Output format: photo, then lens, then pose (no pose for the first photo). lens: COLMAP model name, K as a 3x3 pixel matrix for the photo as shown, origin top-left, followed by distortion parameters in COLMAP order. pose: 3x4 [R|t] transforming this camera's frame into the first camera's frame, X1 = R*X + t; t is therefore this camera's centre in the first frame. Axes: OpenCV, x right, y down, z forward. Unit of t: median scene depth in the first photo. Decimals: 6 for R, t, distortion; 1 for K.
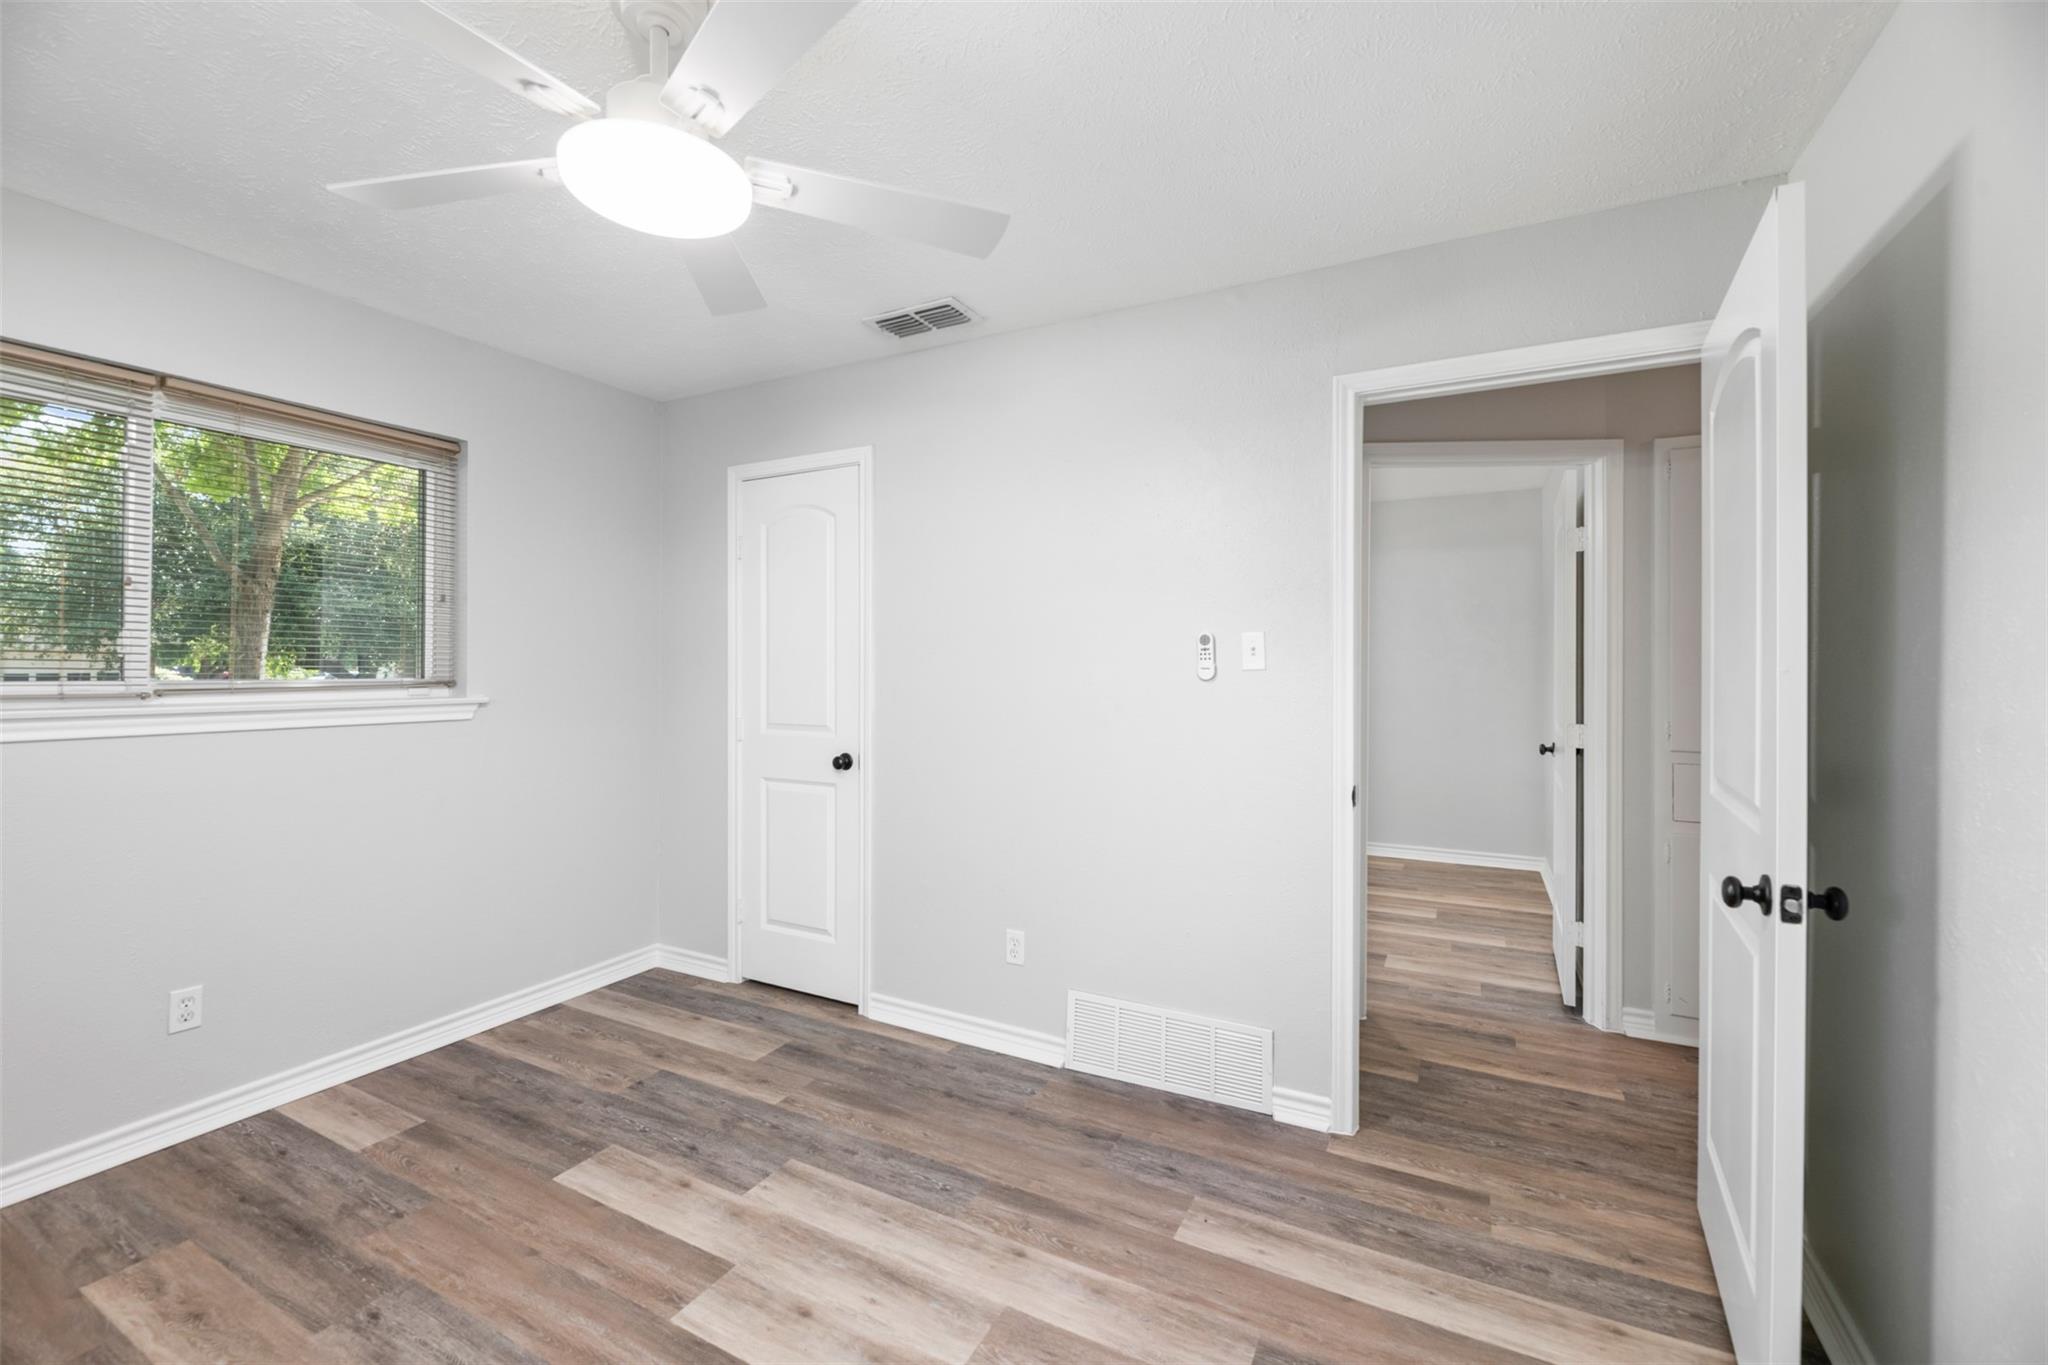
lens RADIAL K [[840.2, 0, 1010.3], [0, 840.2, 669.7], [0, 0, 1]] dist [-0.005404, -0.000717]
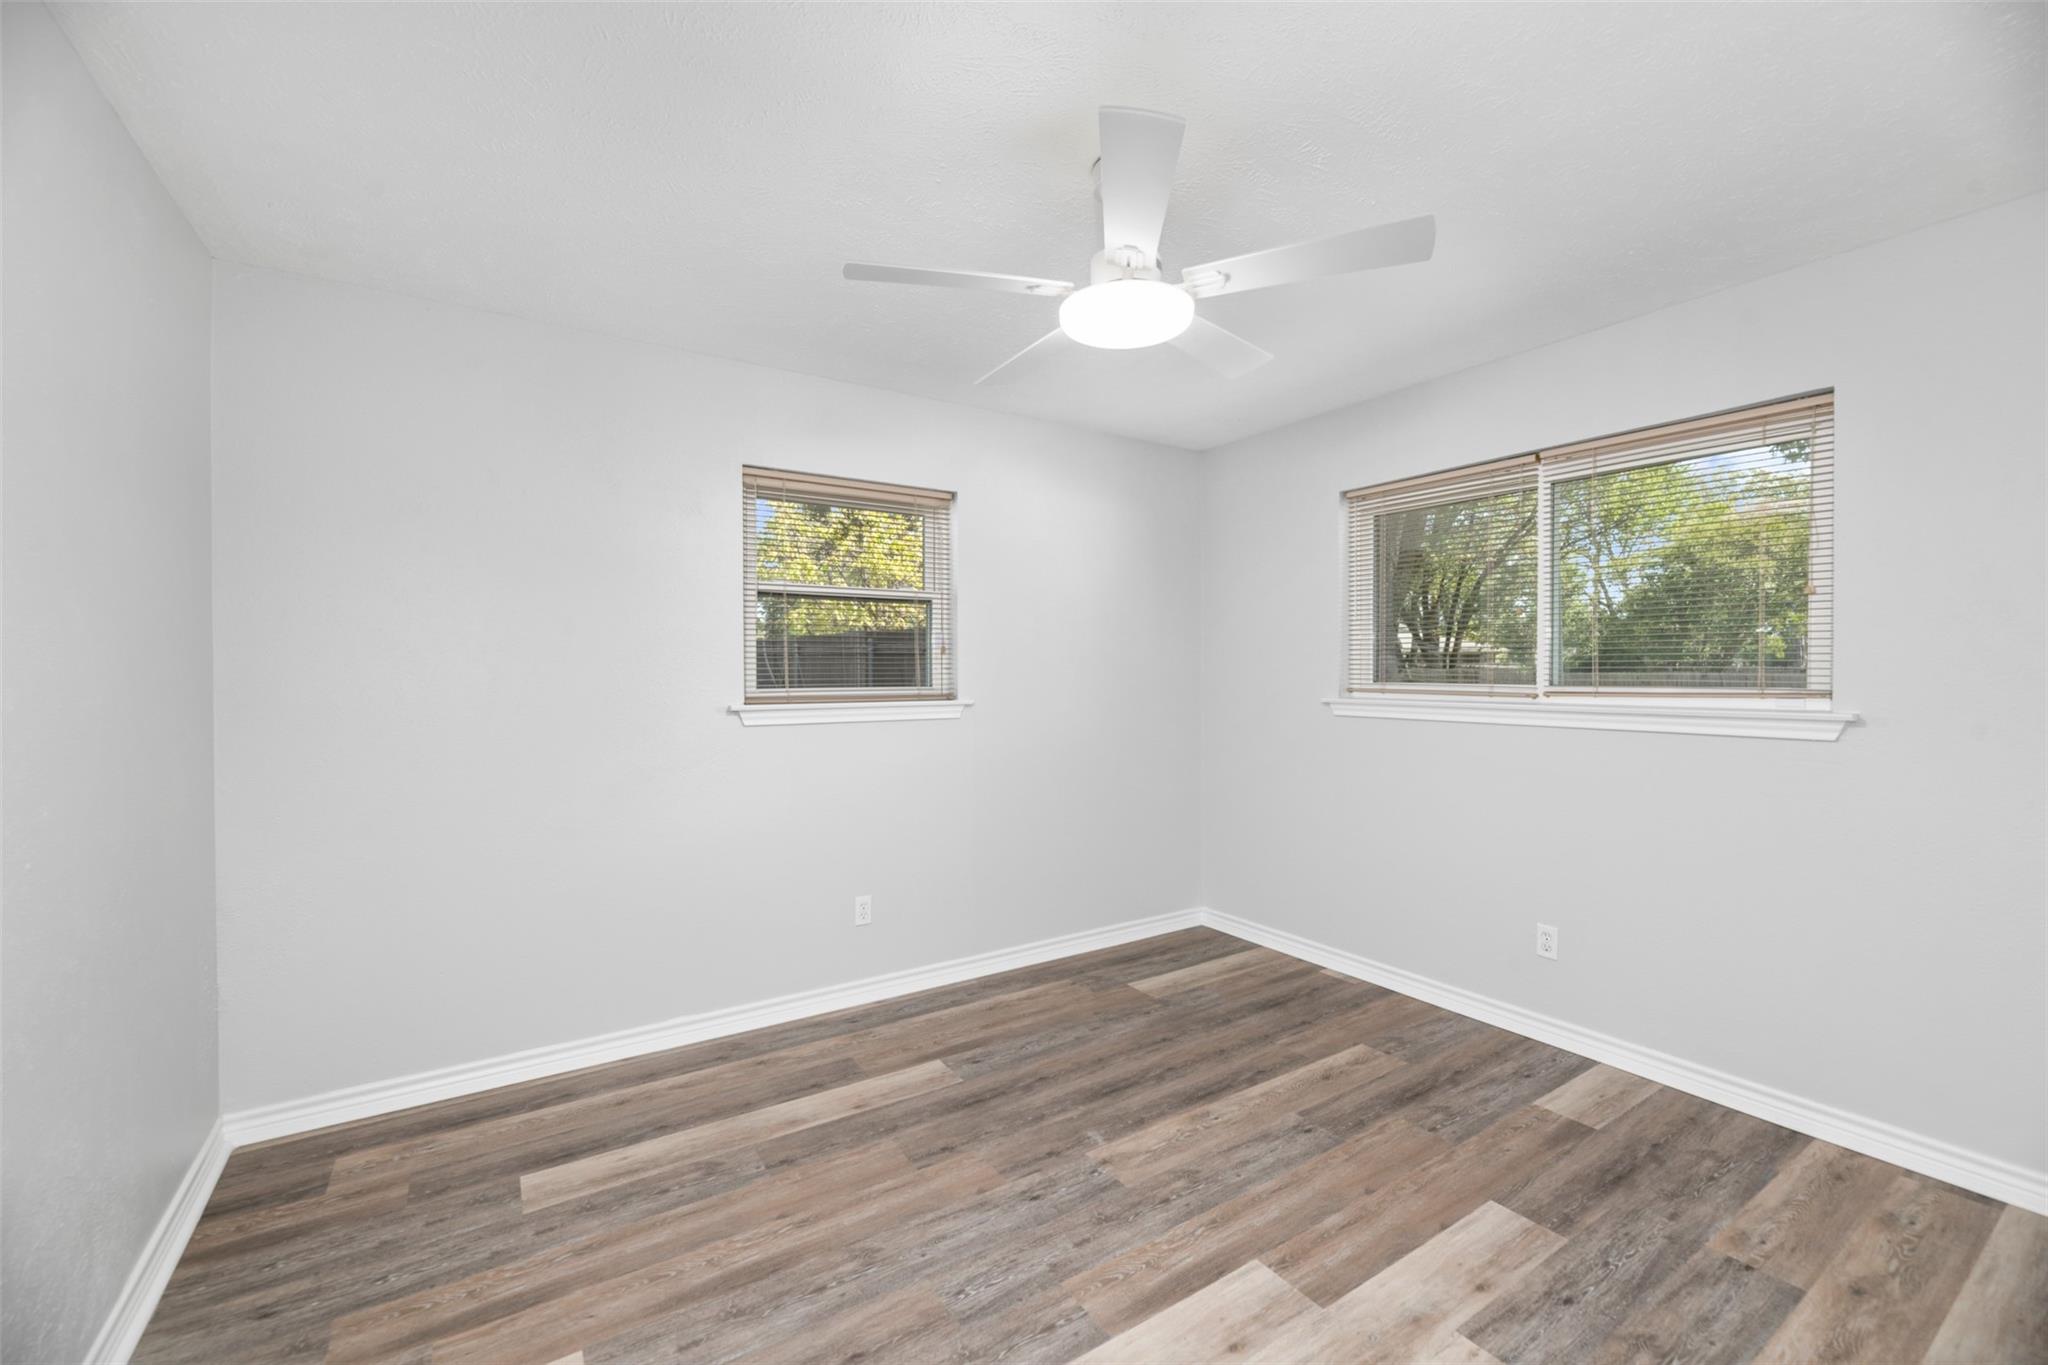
lens RADIAL K [[840.2, 0, 1028.0], [0, 840.2, 675.5], [0, 0, 1]] dist [-0.005404, -0.000717]
pose [[-0.476916, 0.003451, -0.878942, 0.543344], [-0.002552, 0.999983, 0.005311, -0.005746], [0.878945, 0.004776, -0.476899, 0.952407]]
